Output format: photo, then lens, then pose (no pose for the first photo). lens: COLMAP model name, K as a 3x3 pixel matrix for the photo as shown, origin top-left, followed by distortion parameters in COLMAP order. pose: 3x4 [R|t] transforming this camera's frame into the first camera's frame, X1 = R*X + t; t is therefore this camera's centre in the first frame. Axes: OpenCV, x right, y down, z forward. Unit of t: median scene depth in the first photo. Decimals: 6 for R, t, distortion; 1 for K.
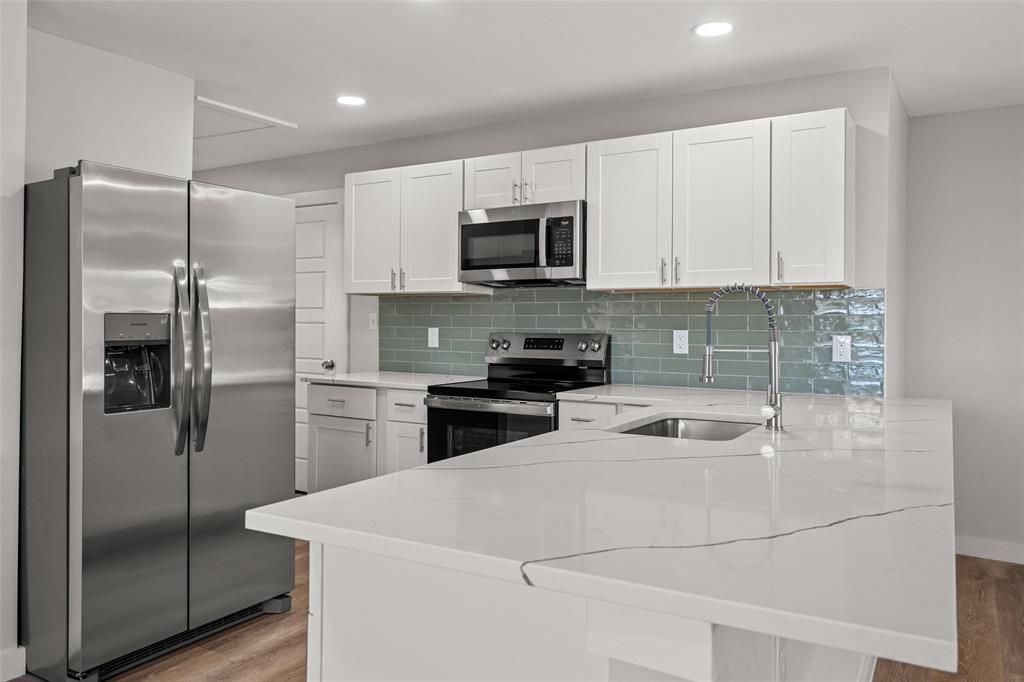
lens RADIAL K [[752.6, 0, 516.1], [0, 752.6, 314.2], [0, 0, 1]] dist [-0.006838, 0.006013]
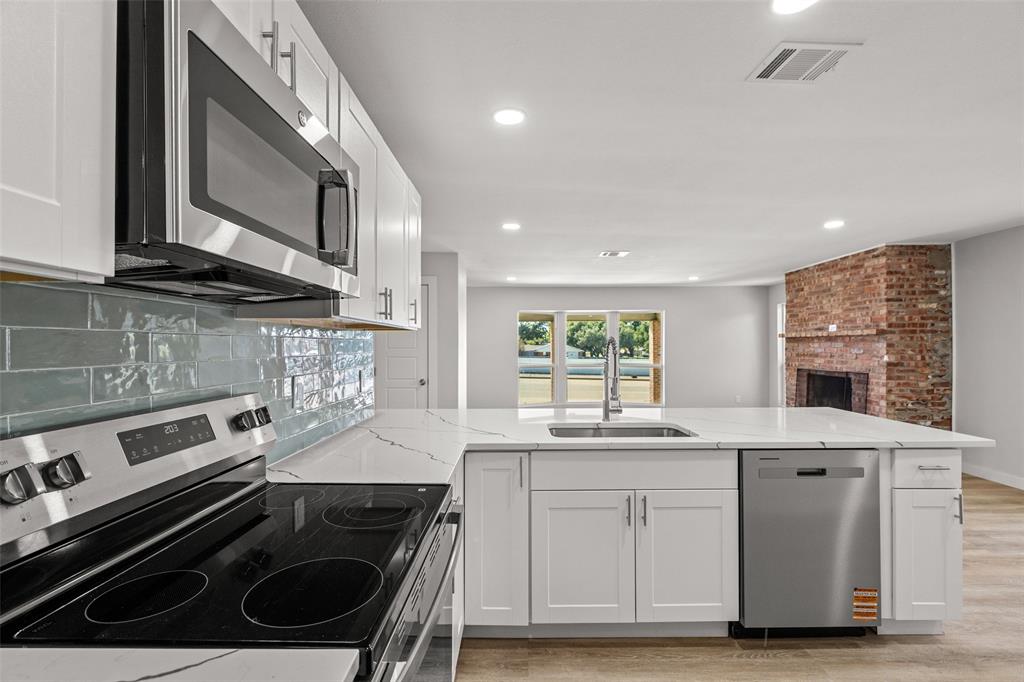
lens RADIAL K [[462.7, 0, 508.7], [0, 462.7, 342.6], [0, 0, 1]] dist [-0.005827, 0.003434]
pose [[-0.508495, -0.001996, 0.861062, -0.289361], [-0.014422, 0.999877, -0.006199, -0.012426], [-0.860944, -0.015570, -0.508462, 1.074326]]
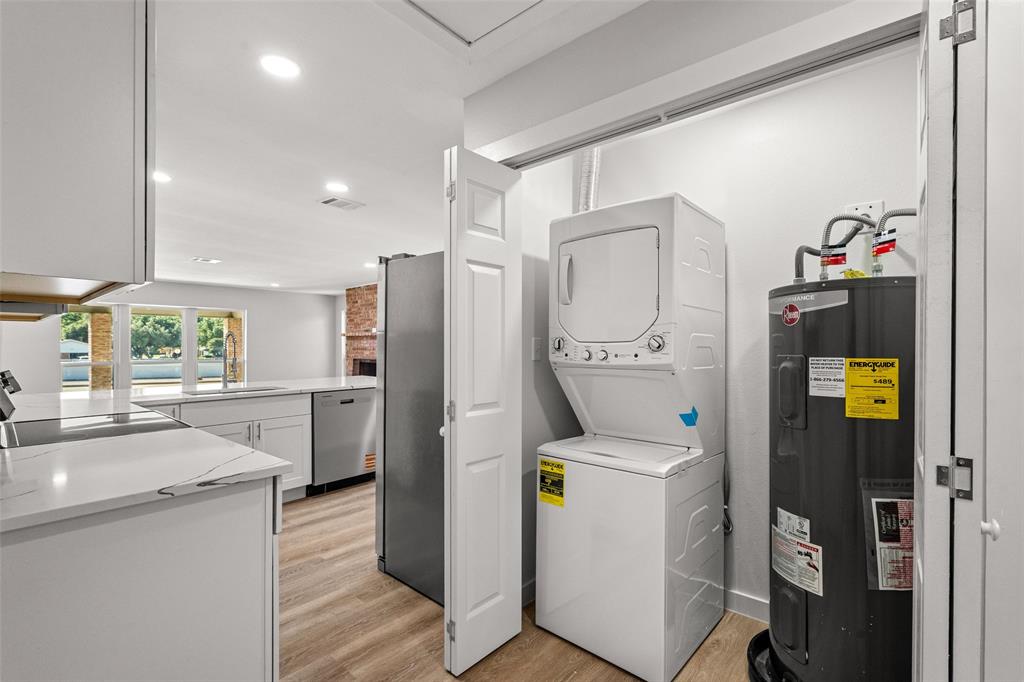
lens RADIAL K [[462.7, 0, 514.9], [0, 462.7, 347.8], [0, 0, 1]] dist [-0.005827, 0.003434]
pose [[-0.986849, -0.011079, 0.161266, -0.557442], [-0.012308, 0.999902, -0.006624, 0.006961], [-0.161177, -0.008522, -0.986889, 1.487171]]
